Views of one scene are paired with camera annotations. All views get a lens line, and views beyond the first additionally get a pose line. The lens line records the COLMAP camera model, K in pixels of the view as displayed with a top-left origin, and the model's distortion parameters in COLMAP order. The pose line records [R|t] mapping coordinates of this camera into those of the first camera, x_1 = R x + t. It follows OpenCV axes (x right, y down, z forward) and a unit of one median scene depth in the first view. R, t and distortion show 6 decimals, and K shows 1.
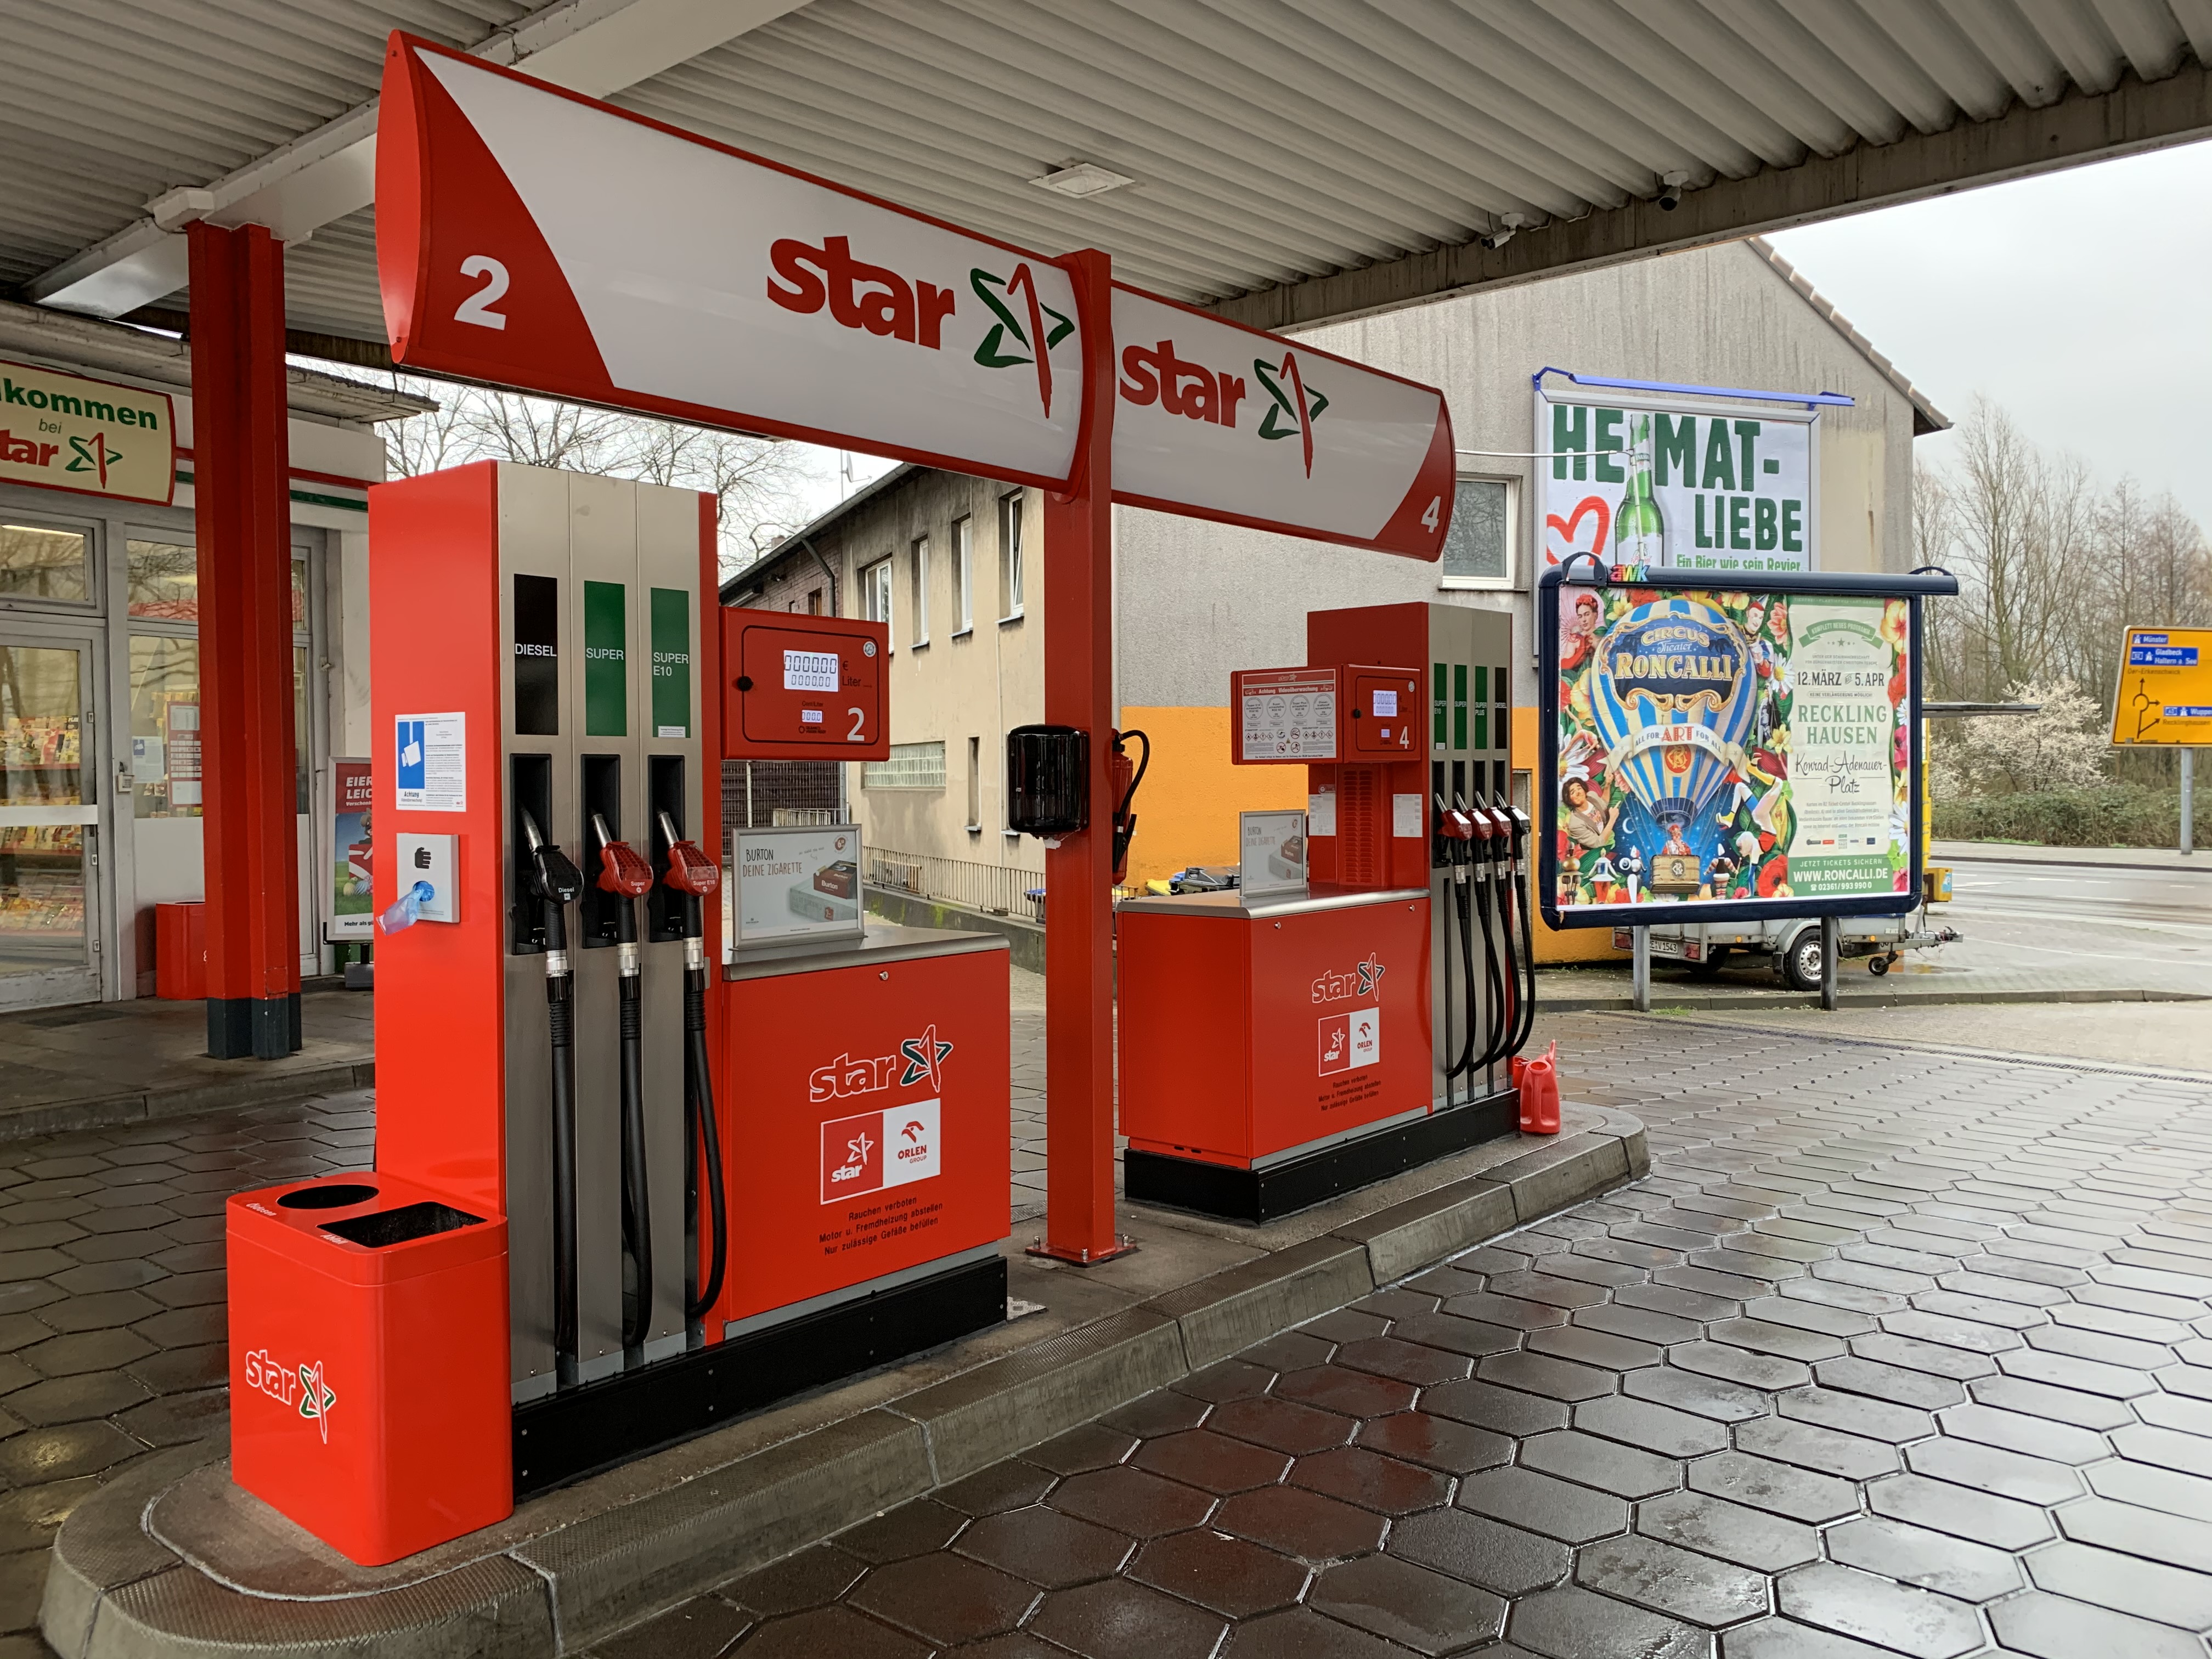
lens RADIAL K [[1669.6, 0, 1106.1], [0, 1669.6, 827.0], [0, 0, 1]] dist [-0.005779, -0.011967]
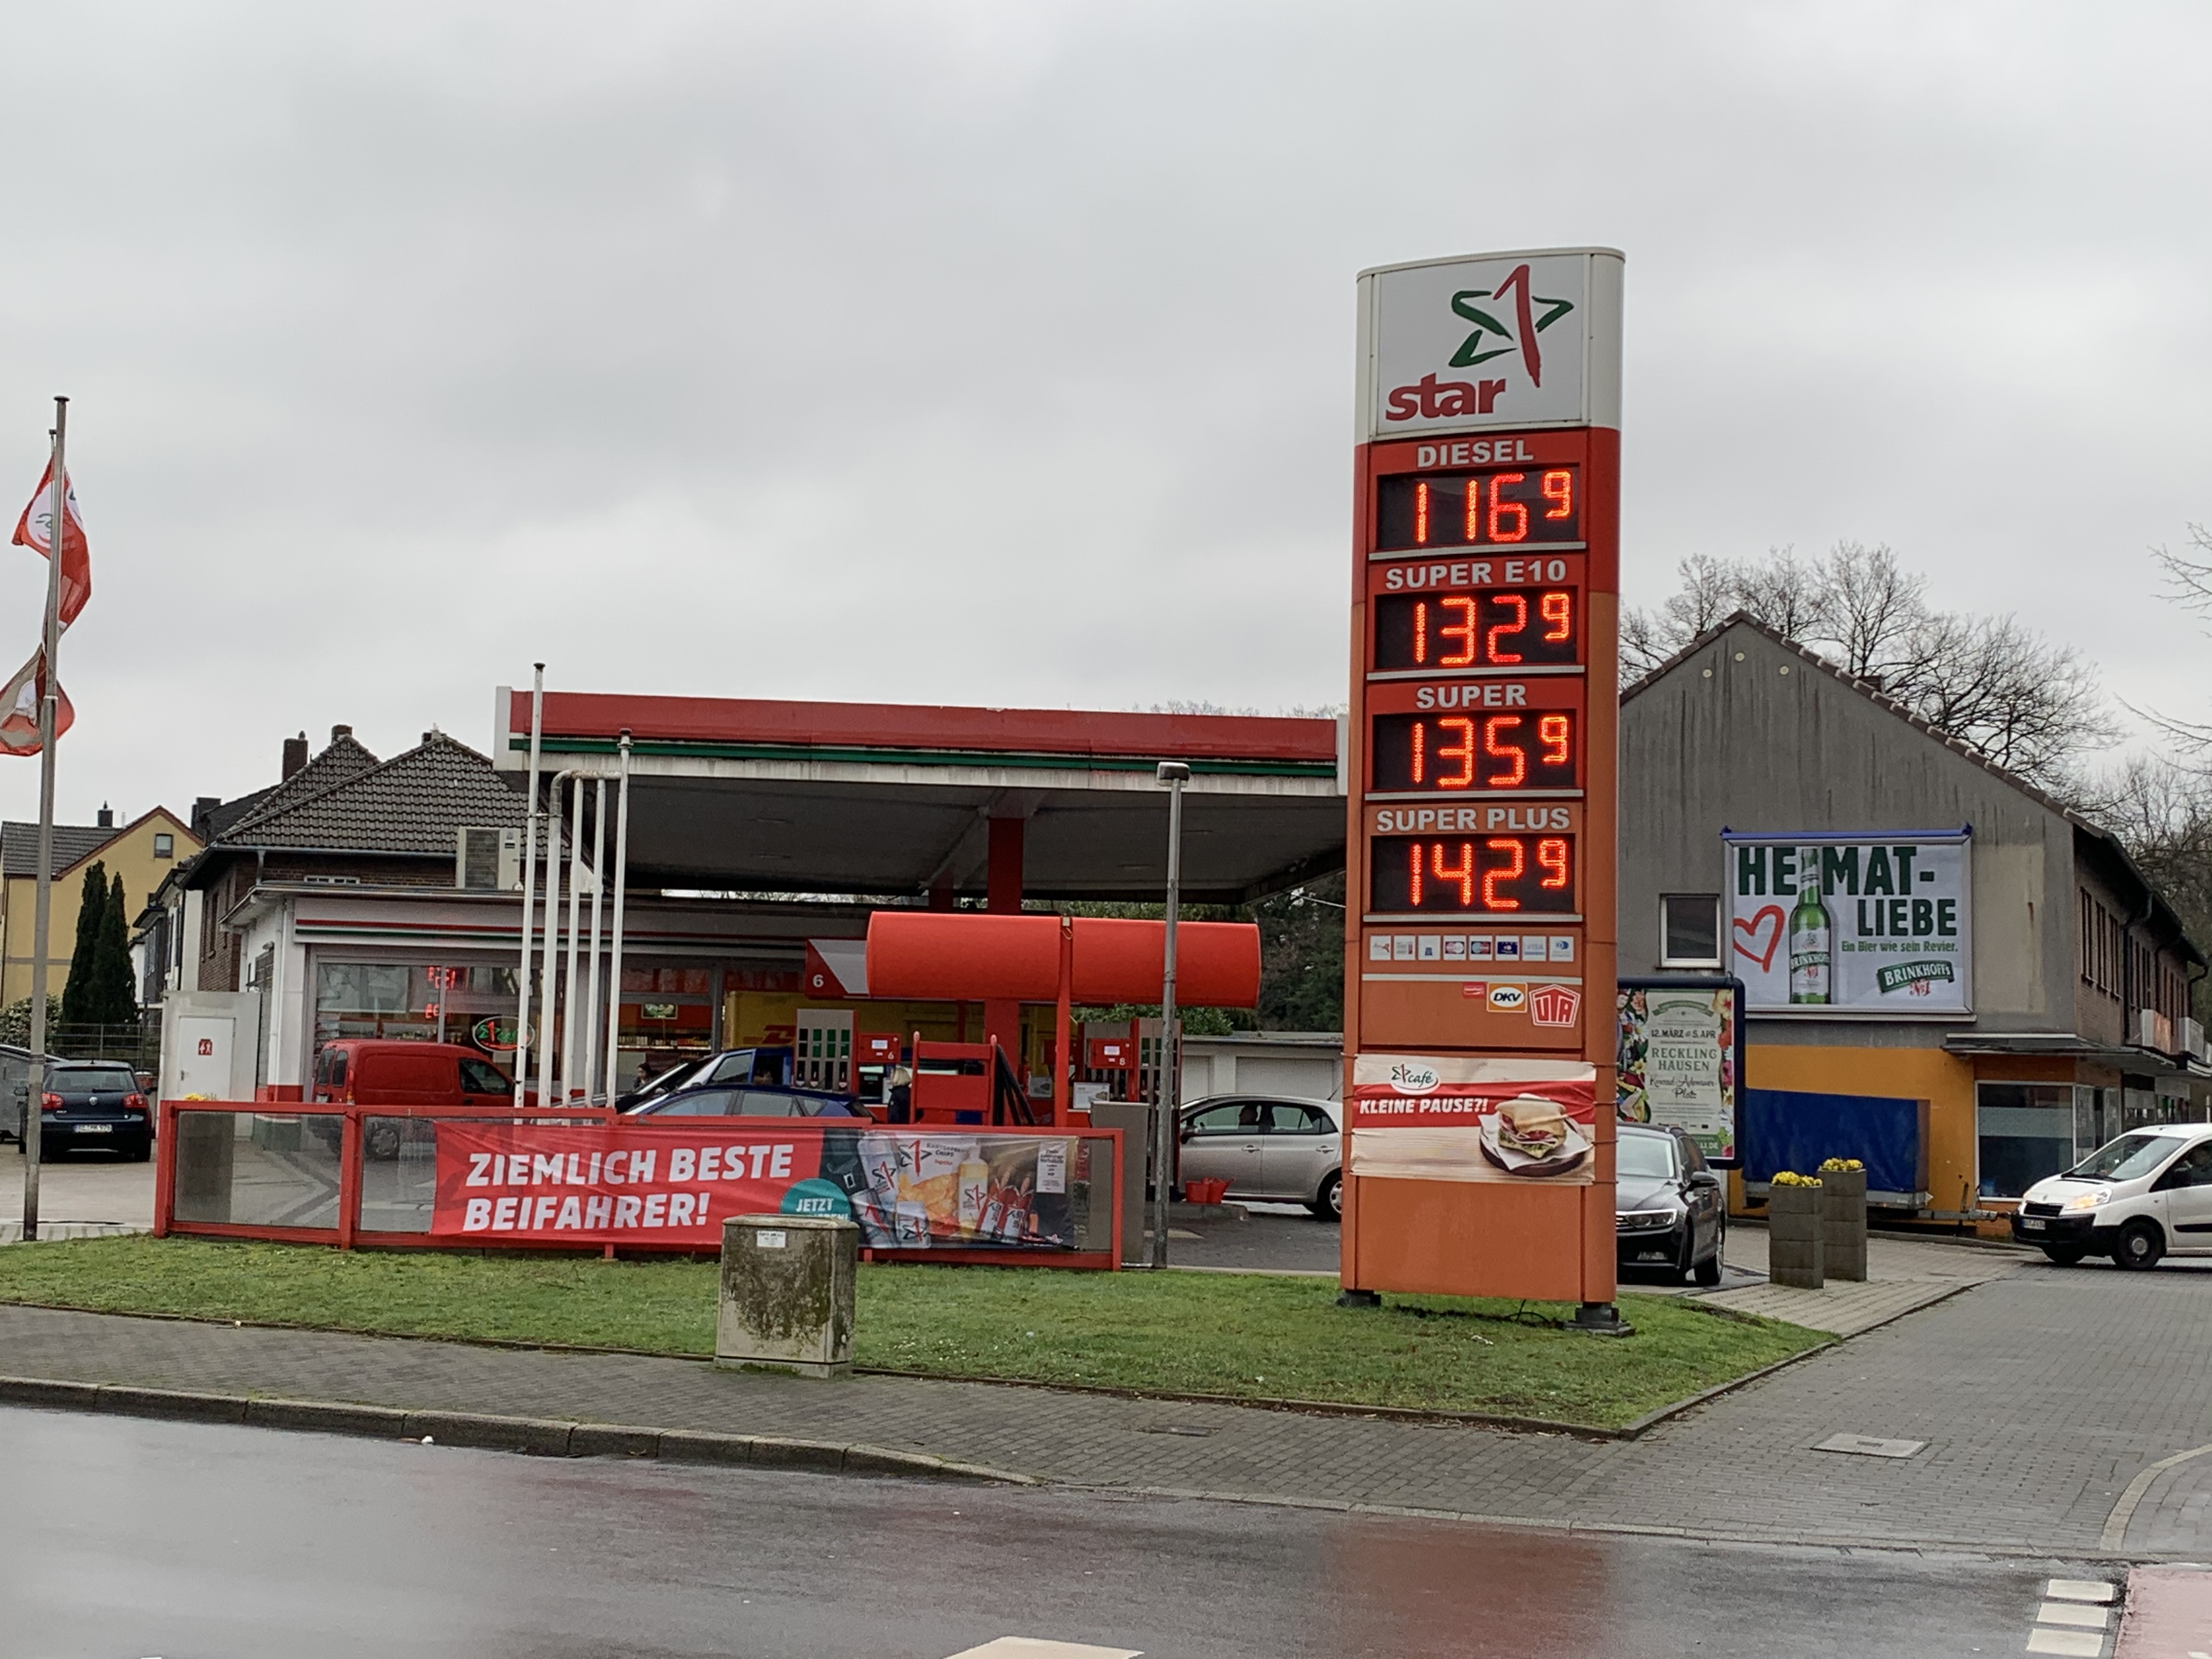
lens RADIAL K [[2944.7, 0, 1104.6], [0, 2944.7, 832.9], [0, 0, 1]] dist [0.027437, 0.000000]
pose [[0.721745, -0.029635, -0.691524, 1.688135], [-0.054969, 0.993473, -0.099946, 0.036295], [0.689973, 0.110148, 0.715406, -1.320061]]
